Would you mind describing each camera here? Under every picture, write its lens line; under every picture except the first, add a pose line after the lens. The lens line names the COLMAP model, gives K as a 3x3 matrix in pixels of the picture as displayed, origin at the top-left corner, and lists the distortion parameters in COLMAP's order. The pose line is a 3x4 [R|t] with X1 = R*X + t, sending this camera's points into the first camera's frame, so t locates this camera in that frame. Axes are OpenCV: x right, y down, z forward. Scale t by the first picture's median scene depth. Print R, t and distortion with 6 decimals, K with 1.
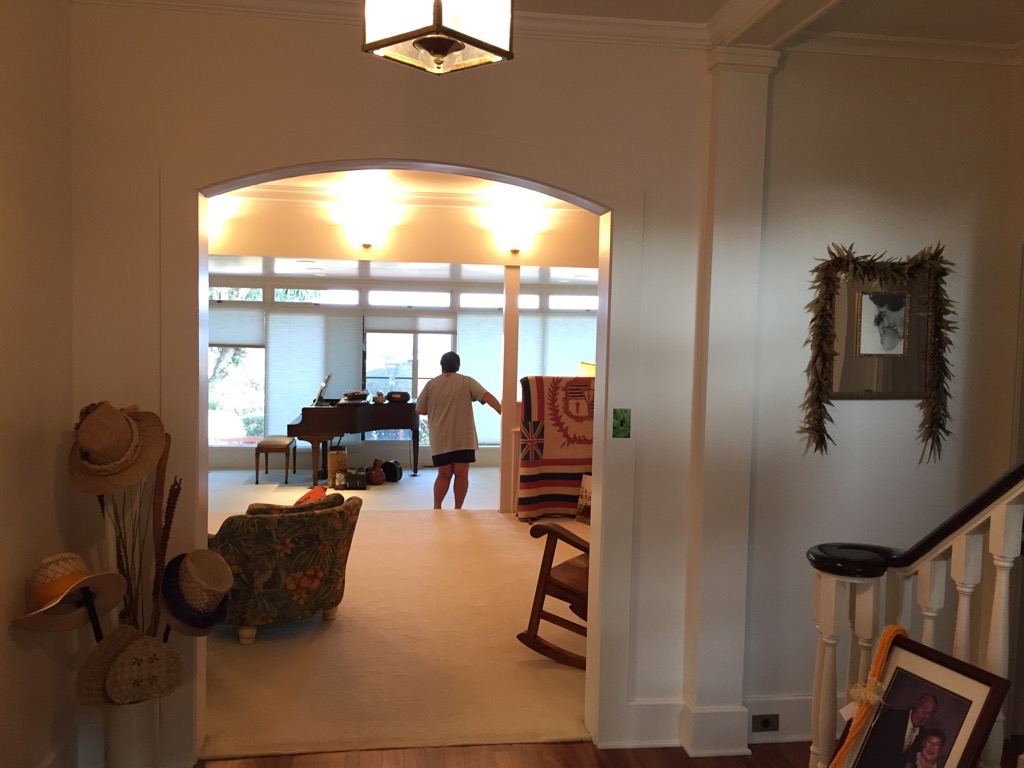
lens RADIAL K [[879.1, 0, 512.6], [0, 879.1, 381.1], [0, 0, 1]] dist [0.078347, -0.109984]
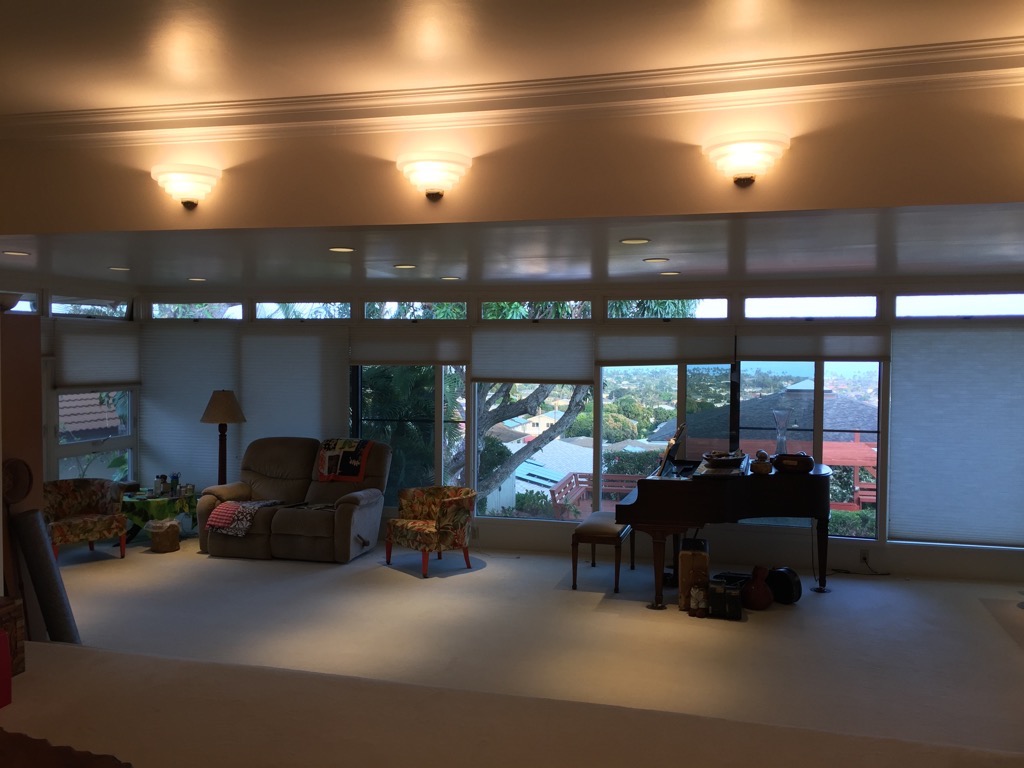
lens RADIAL K [[879.1, 0, 512.6], [0, 879.1, 381.1], [0, 0, 1]] dist [0.078347, -0.109984]
pose [[0.915212, -0.003239, -0.402959, -0.063002], [-0.009350, 0.999528, -0.029269, -0.021109], [0.402864, 0.030555, 0.914750, 0.370756]]
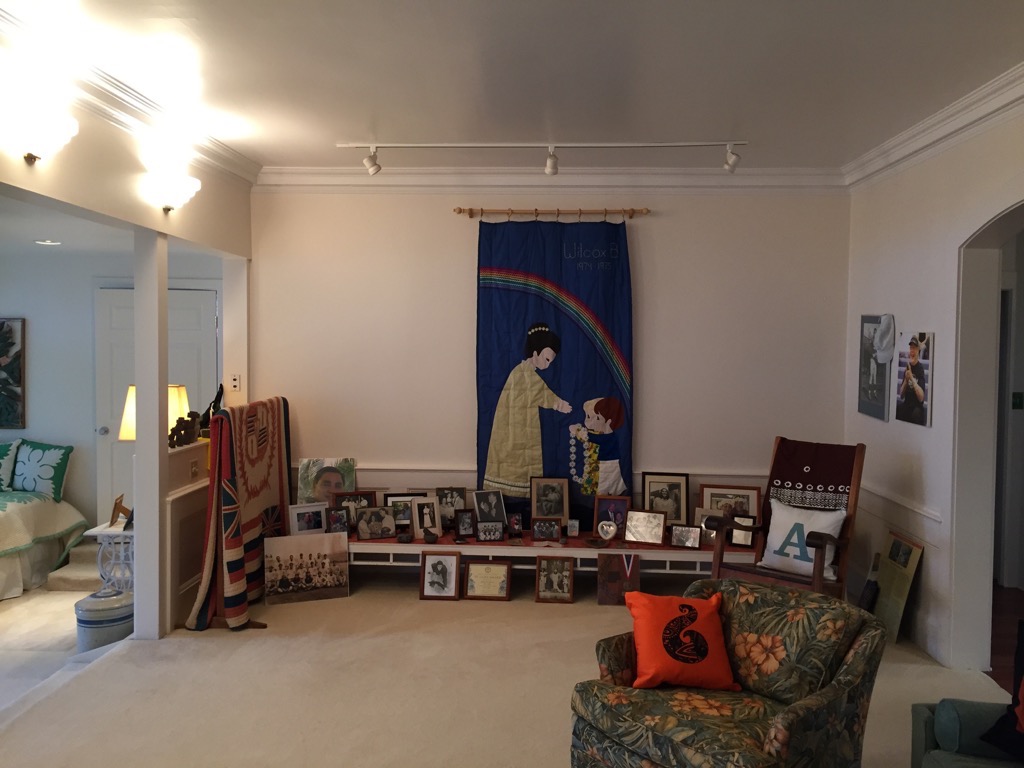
lens RADIAL K [[879.1, 0, 512.6], [0, 879.1, 381.1], [0, 0, 1]] dist [0.078347, -0.109984]
pose [[0.173969, -0.059413, 0.982957, -0.429417], [0.052860, 0.997303, 0.050925, -0.035040], [-0.983331, 0.043099, 0.176640, 0.489953]]
